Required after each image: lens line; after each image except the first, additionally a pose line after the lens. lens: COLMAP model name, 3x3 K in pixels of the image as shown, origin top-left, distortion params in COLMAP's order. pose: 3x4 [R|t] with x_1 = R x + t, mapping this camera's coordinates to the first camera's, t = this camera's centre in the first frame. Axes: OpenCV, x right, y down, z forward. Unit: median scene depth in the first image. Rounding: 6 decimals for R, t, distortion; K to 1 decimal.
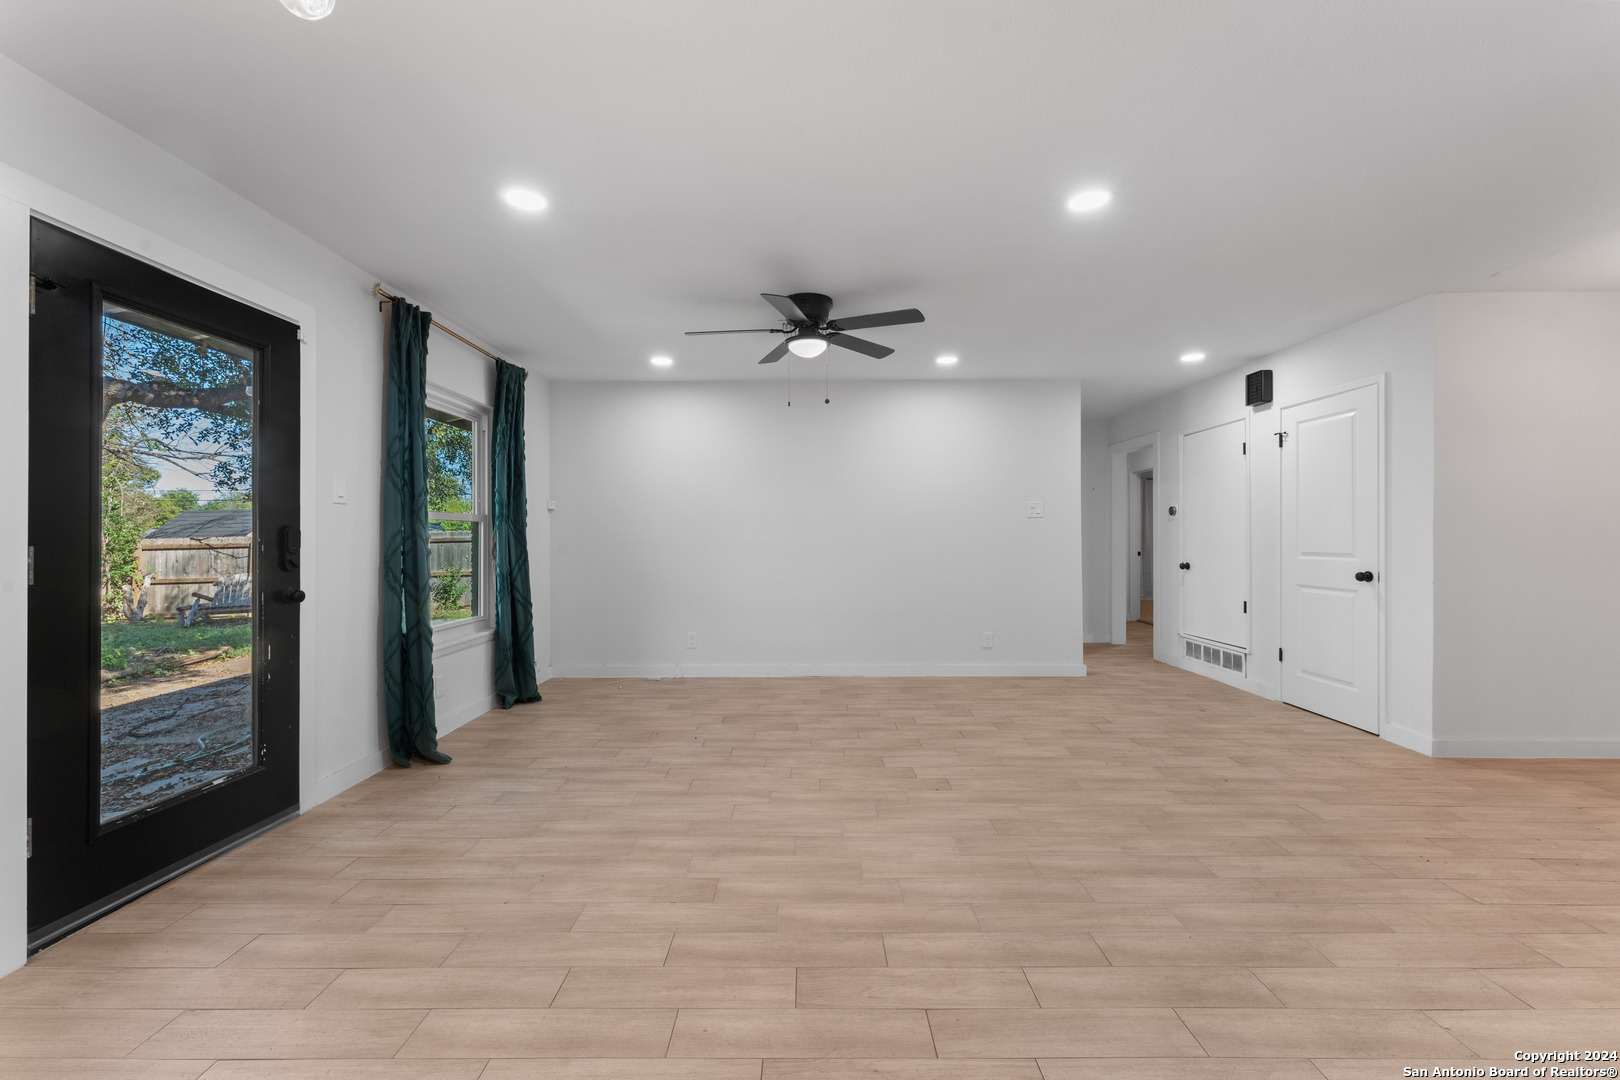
lens RADIAL K [[648.3, 0, 809.3], [0, 648.3, 540.1], [0, 0, 1]] dist [0.002330, -0.000303]
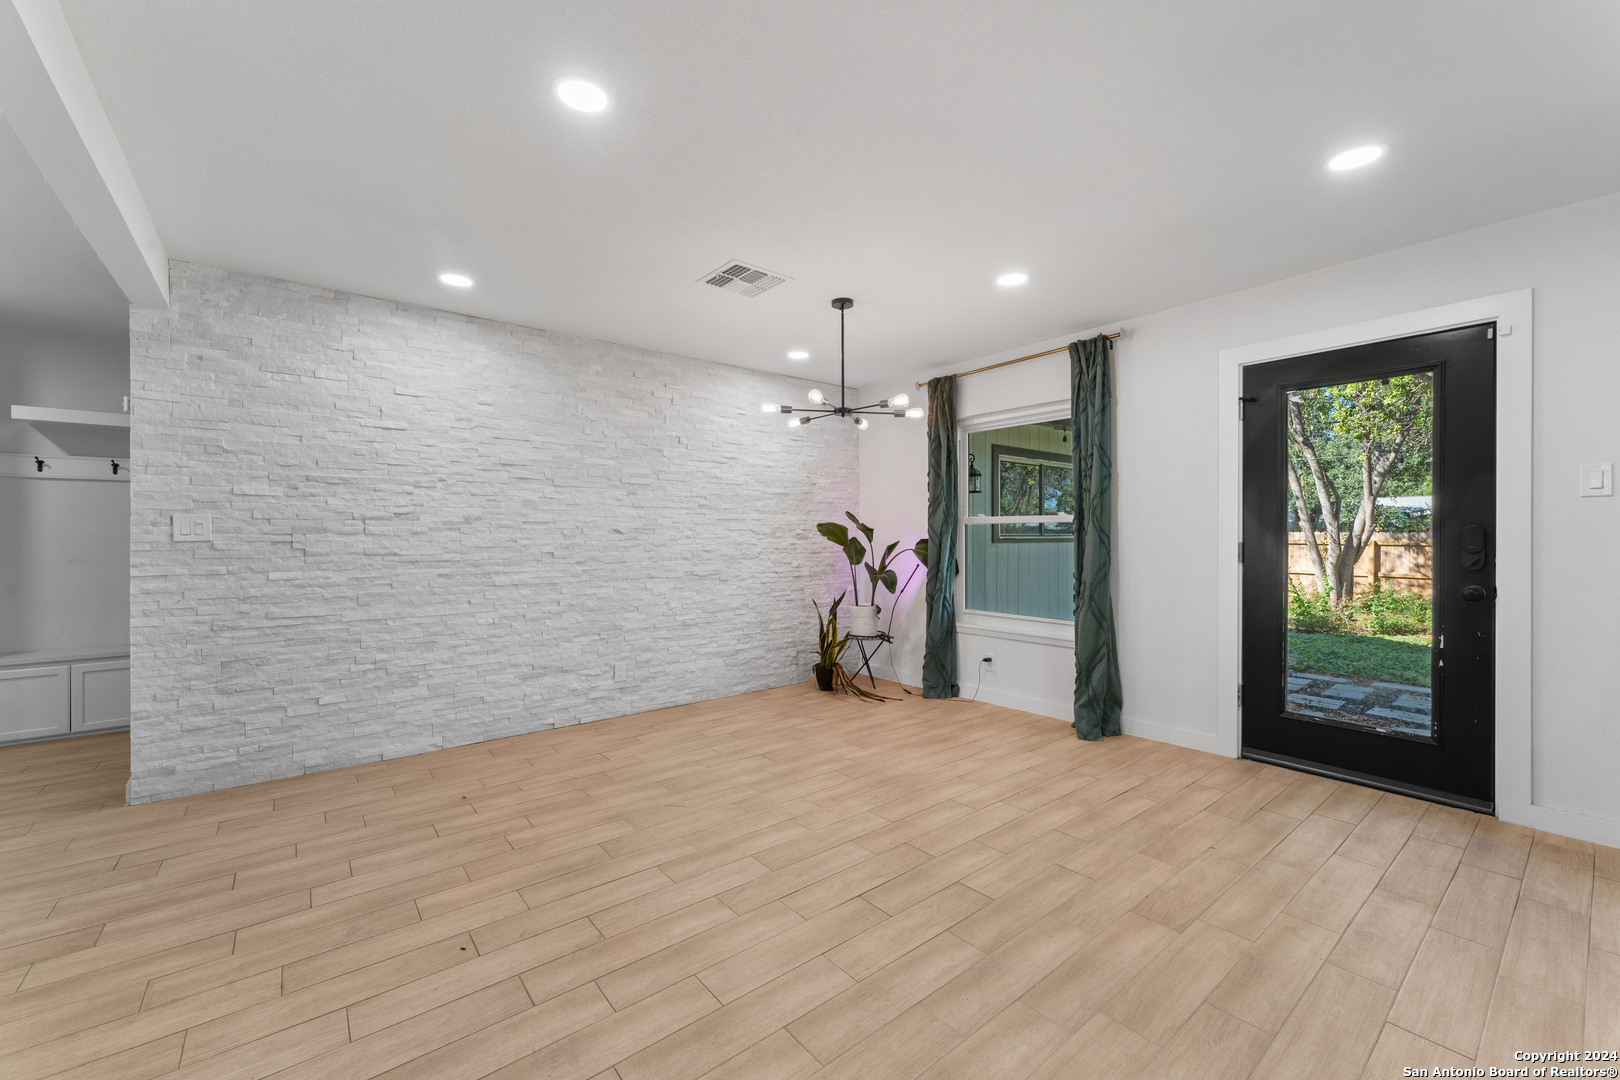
lens RADIAL K [[648.3, 0, 809.9], [0, 648.3, 535.8], [0, 0, 1]] dist [0.002330, -0.000303]
pose [[-0.780003, 0.003106, -0.625768, 0.614302], [0.001119, 0.999993, 0.003568, -0.011965], [0.625774, 0.002083, -0.780001, 1.061331]]
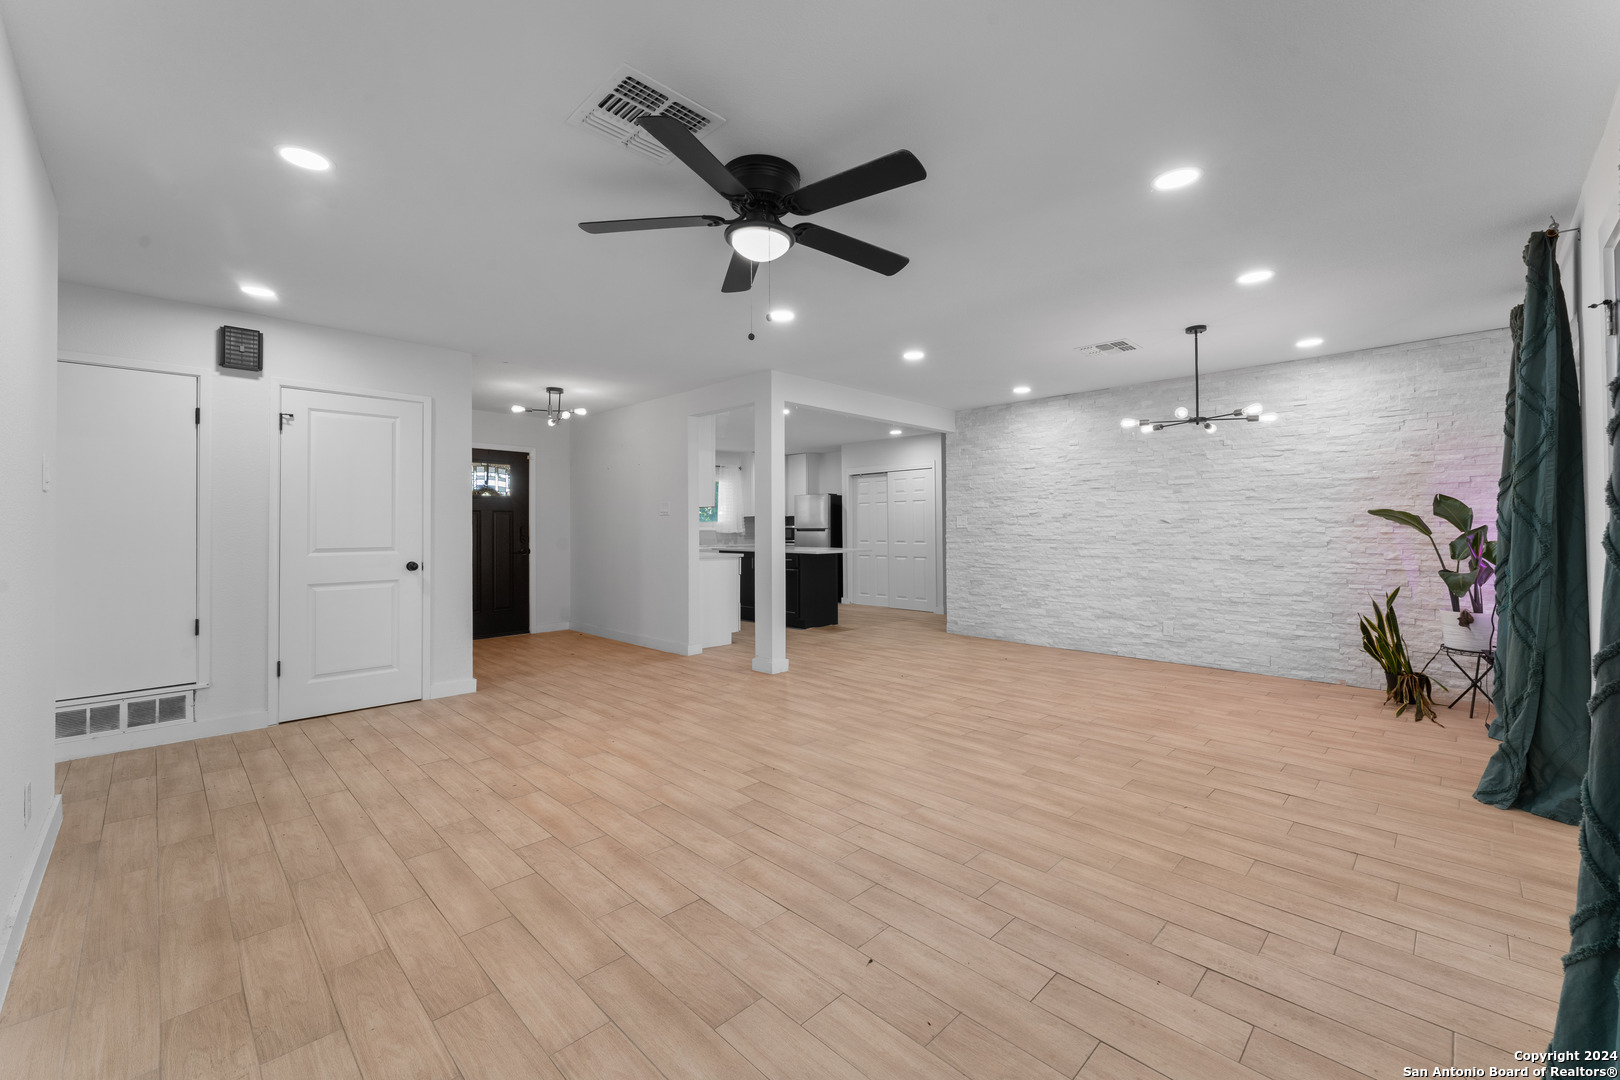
lens RADIAL K [[648.3, 0, 811.6], [0, 648.3, 522.3], [0, 0, 1]] dist [0.002330, -0.000303]
pose [[-0.706697, 0.010112, 0.707444, -0.630340], [0.008781, 0.999946, -0.005521, -0.013352], [-0.707462, 0.002311, -0.706747, 1.788350]]
